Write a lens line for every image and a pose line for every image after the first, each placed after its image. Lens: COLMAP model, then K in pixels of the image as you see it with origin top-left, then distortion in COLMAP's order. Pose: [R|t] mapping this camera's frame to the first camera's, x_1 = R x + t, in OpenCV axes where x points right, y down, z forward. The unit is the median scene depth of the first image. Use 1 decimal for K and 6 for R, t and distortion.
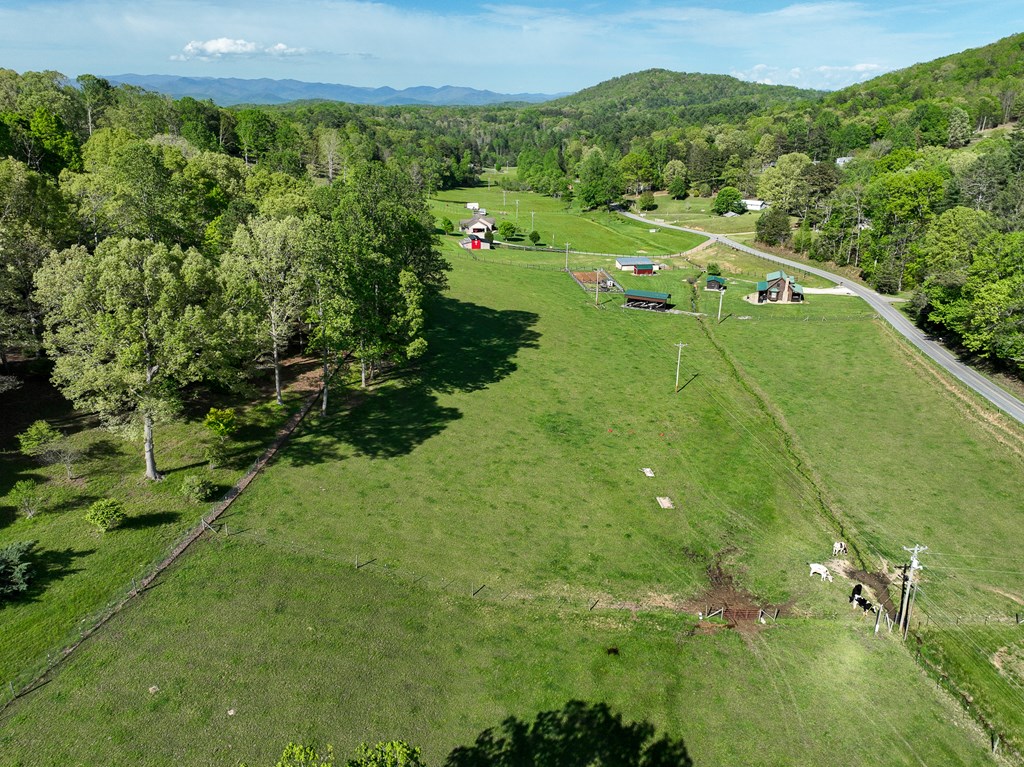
lens RADIAL K [[729.1, 0, 513.8], [0, 729.1, 385.4], [0, 0, 1]] dist [0.002131, 0.014577]
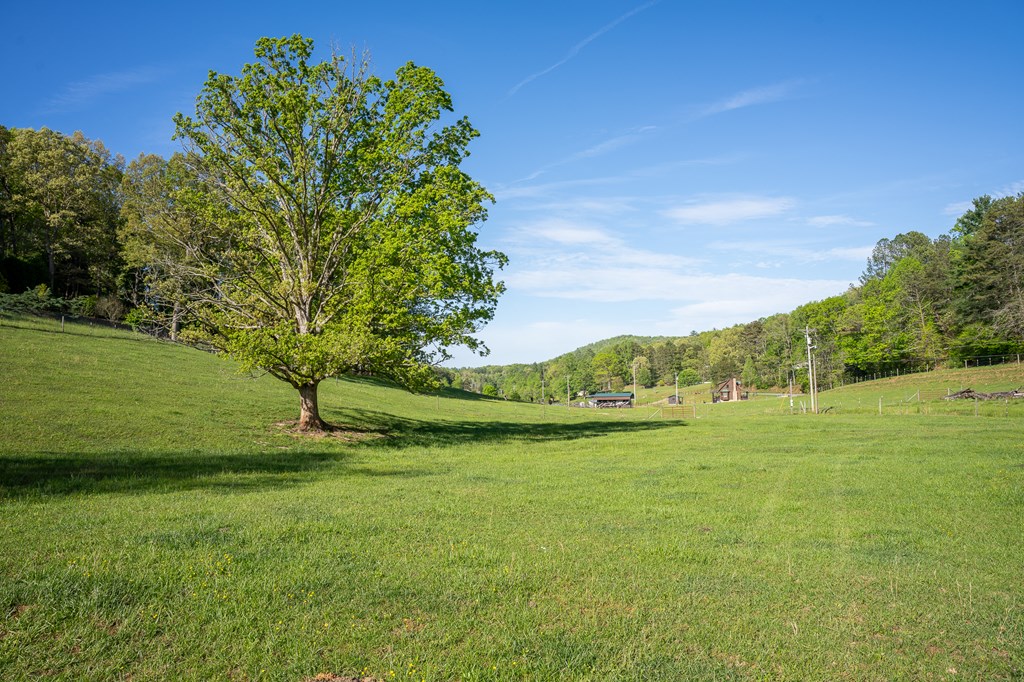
lens RADIAL K [[703.4, 0, 515.0], [0, 703.4, 339.7], [0, 0, 1]] dist [-0.175215, 0.130887]
pose [[0.999383, -0.030082, 0.018126, 0.007748], [0.034890, 0.909442, -0.414364, 0.113531], [-0.004020, 0.414740, 0.909931, -0.002731]]
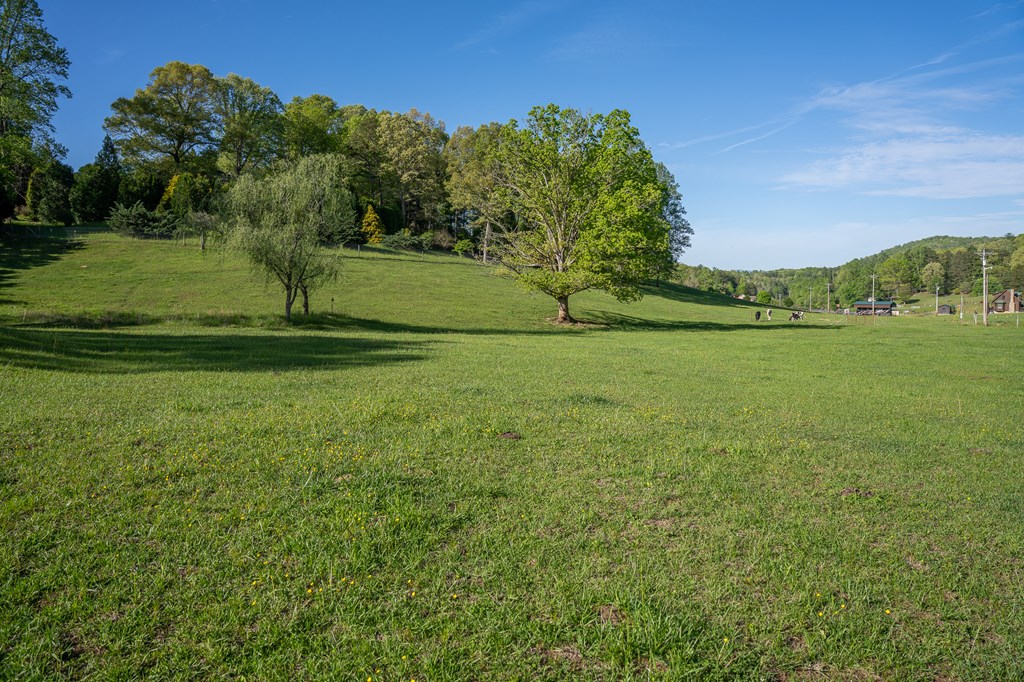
lens RADIAL K [[703.4, 0, 515.0], [0, 703.4, 339.7], [0, 0, 1]] dist [-0.175215, 0.130887]
pose [[0.921964, 0.005214, -0.387241, 0.035714], [-0.117136, 0.956830, -0.266000, 0.135328], [0.369137, 0.290602, 0.882773, -0.064933]]
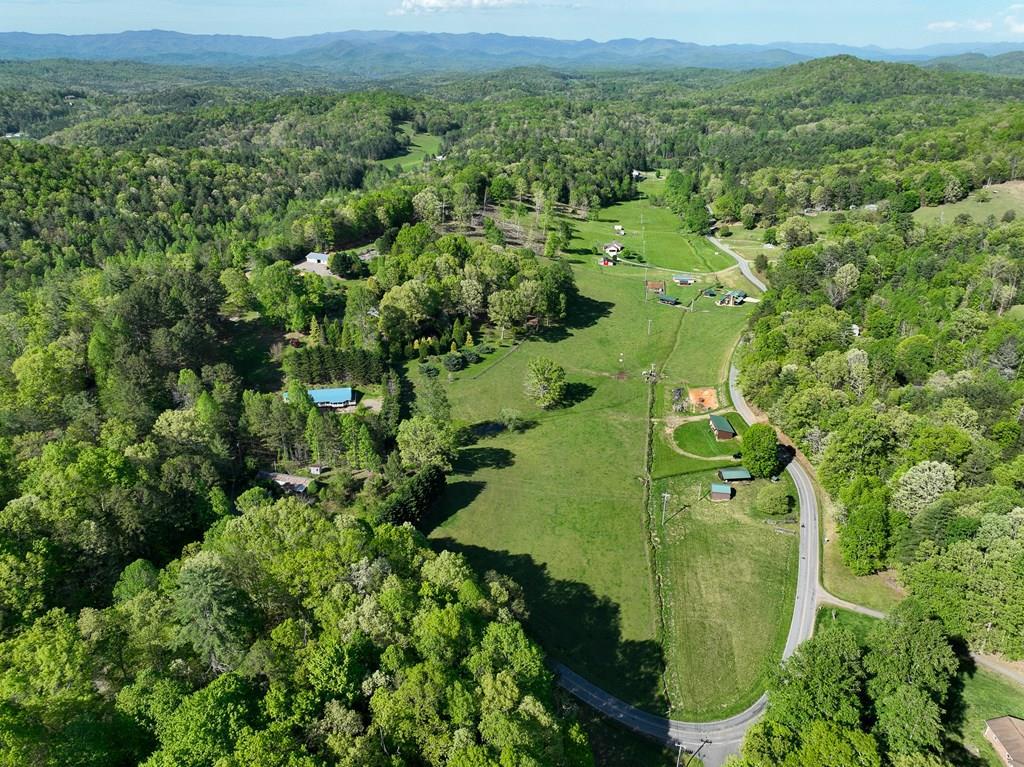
lens RADIAL K [[729.1, 0, 513.8], [0, 729.1, 385.4], [0, 0, 1]] dist [0.002131, 0.014577]
pose [[0.968153, 0.099276, -0.229835, 0.130145], [-0.085717, 0.993978, 0.068271, 0.017976], [0.235228, -0.046396, 0.970832, -0.677190]]
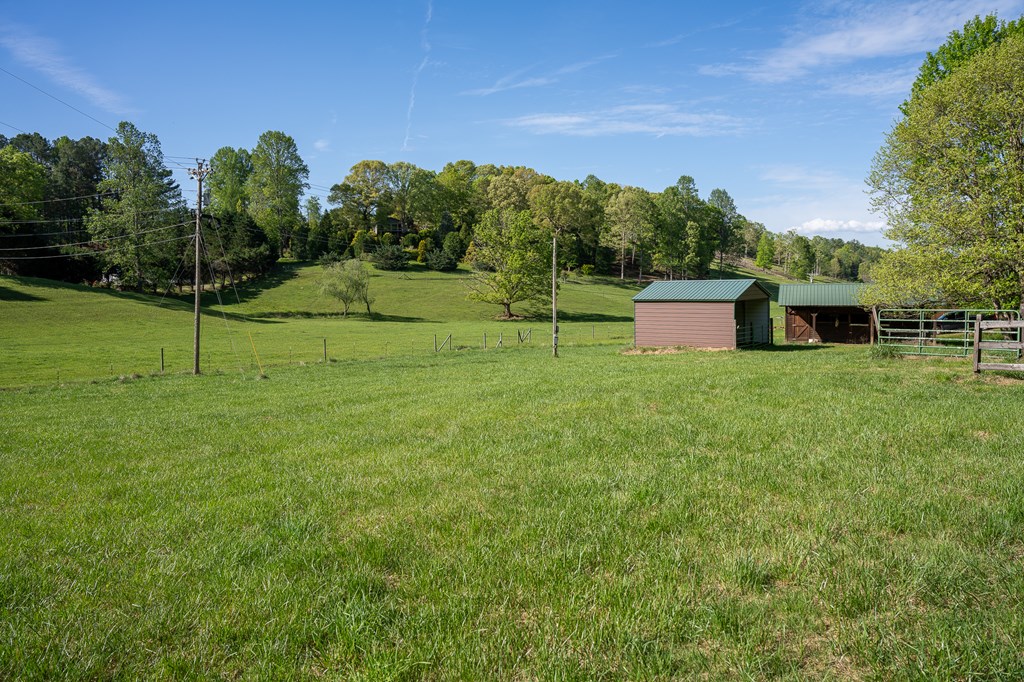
lens RADIAL K [[703.4, 0, 515.0], [0, 703.4, 339.7], [0, 0, 1]] dist [-0.175215, 0.130887]
pose [[0.723022, 0.036796, -0.689844, 0.210695], [-0.222127, 0.957935, -0.181714, 0.155216], [0.654139, 0.284616, 0.700782, -0.140217]]
